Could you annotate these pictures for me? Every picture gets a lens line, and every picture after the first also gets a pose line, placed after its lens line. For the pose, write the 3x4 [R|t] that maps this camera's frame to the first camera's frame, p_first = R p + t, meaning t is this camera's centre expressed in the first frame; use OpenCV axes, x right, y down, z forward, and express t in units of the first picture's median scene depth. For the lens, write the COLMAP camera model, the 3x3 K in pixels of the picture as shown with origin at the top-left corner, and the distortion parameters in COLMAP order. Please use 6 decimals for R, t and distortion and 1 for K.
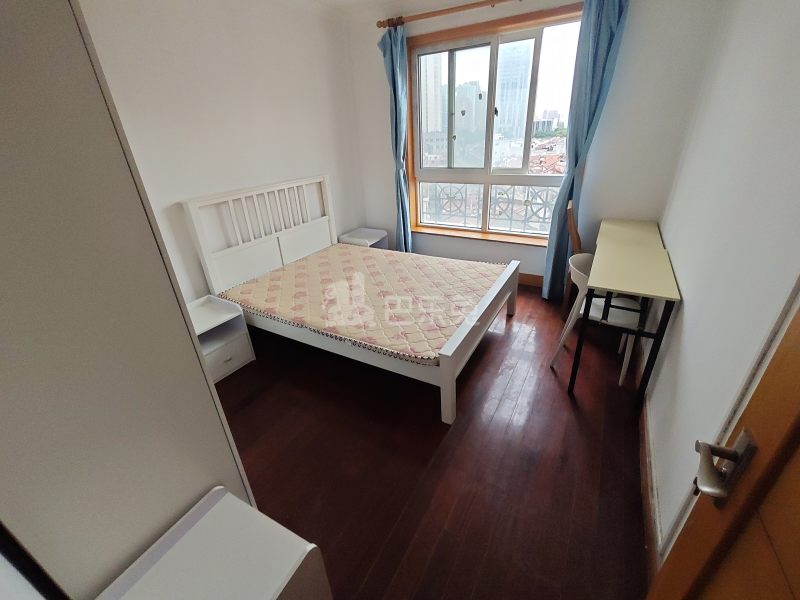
lens RADIAL K [[345.0, 0, 400.0], [0, 345.0, 300.0], [0, 0, 1]] dist [-0.000559, -0.000038]
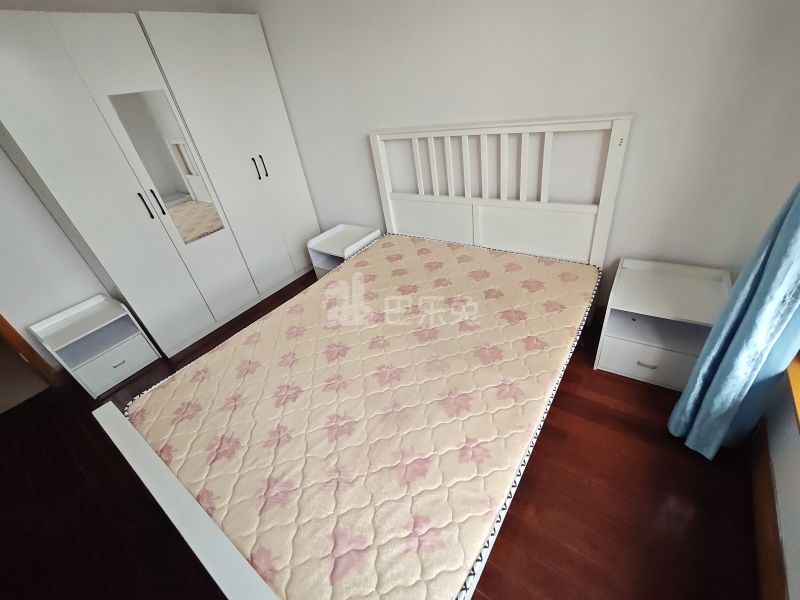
lens RADIAL K [[345.0, 0, 400.0], [0, 345.0, 300.0], [0, 0, 1]] dist [-0.000559, -0.000038]
pose [[-0.093026, 0.597864, -0.796181, 0.314151], [-0.299060, 0.745947, 0.595085, -0.406248], [0.949689, 0.293465, 0.109405, 0.848328]]
